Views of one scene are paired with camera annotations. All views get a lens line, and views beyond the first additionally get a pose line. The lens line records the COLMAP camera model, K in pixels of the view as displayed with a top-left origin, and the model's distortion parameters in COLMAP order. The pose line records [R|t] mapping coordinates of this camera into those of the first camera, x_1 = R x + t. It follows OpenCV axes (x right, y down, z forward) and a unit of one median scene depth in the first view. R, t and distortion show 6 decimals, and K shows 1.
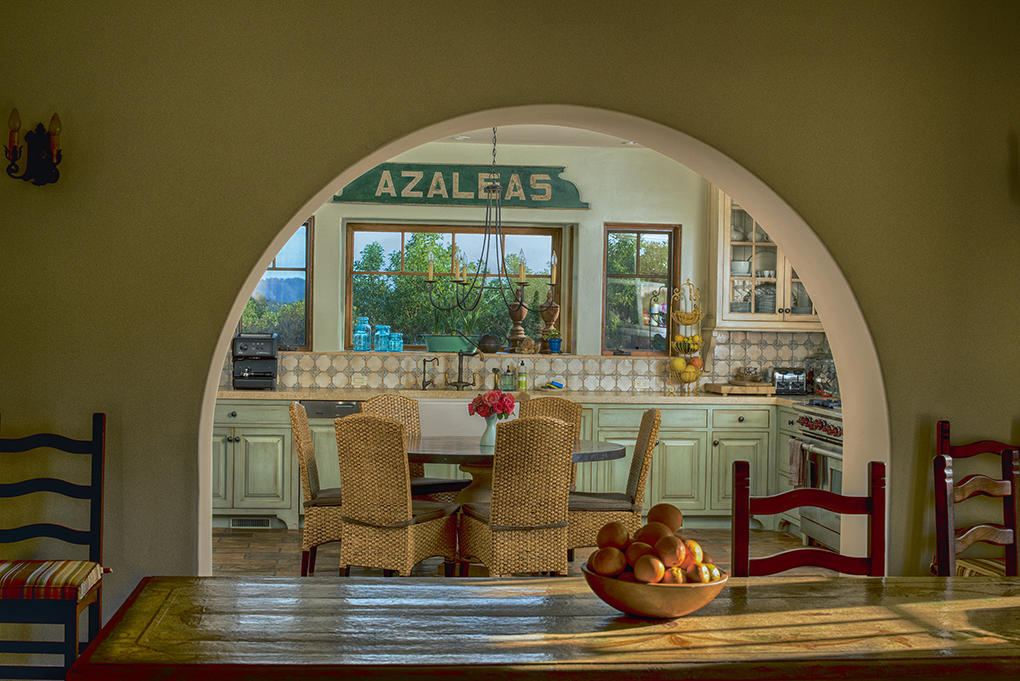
lens RADIAL K [[1458.5, 0, 510.7], [0, 1458.5, 340.9], [0, 0, 1]] dist [-0.055263, 0.000000]
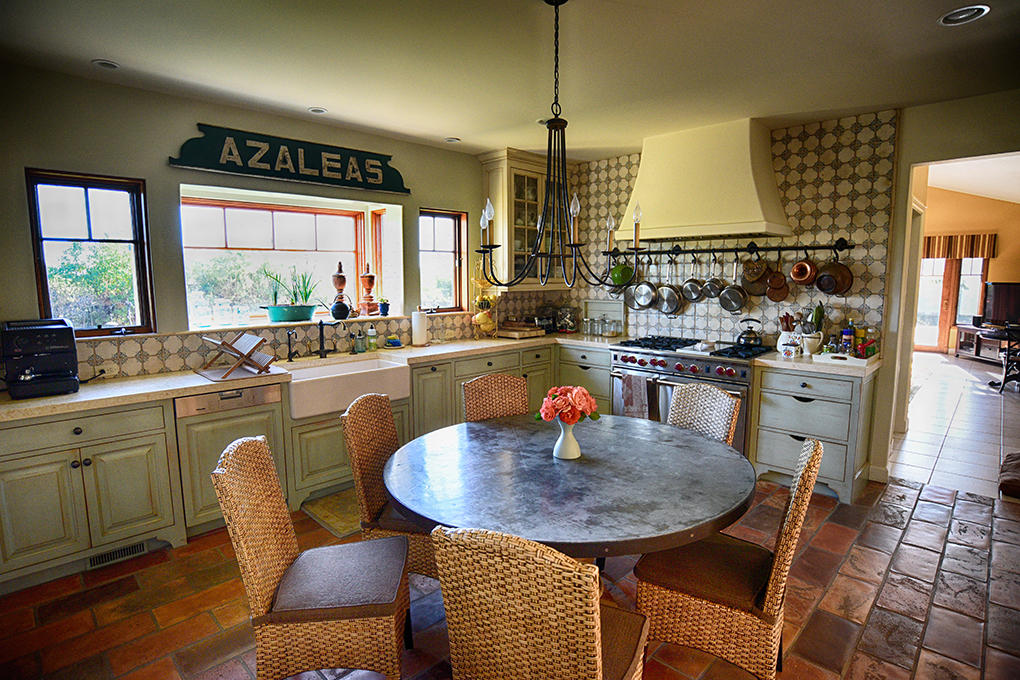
lens RADIAL K [[519.9, 0, 505.2], [0, 519.9, 337.1], [0, 0, 1]] dist [-0.047309, 0.003287]
pose [[0.776781, -0.093004, 0.622866, -0.164287], [0.024967, 0.992806, 0.117105, -0.021738], [-0.629276, -0.075414, 0.773514, 0.617608]]
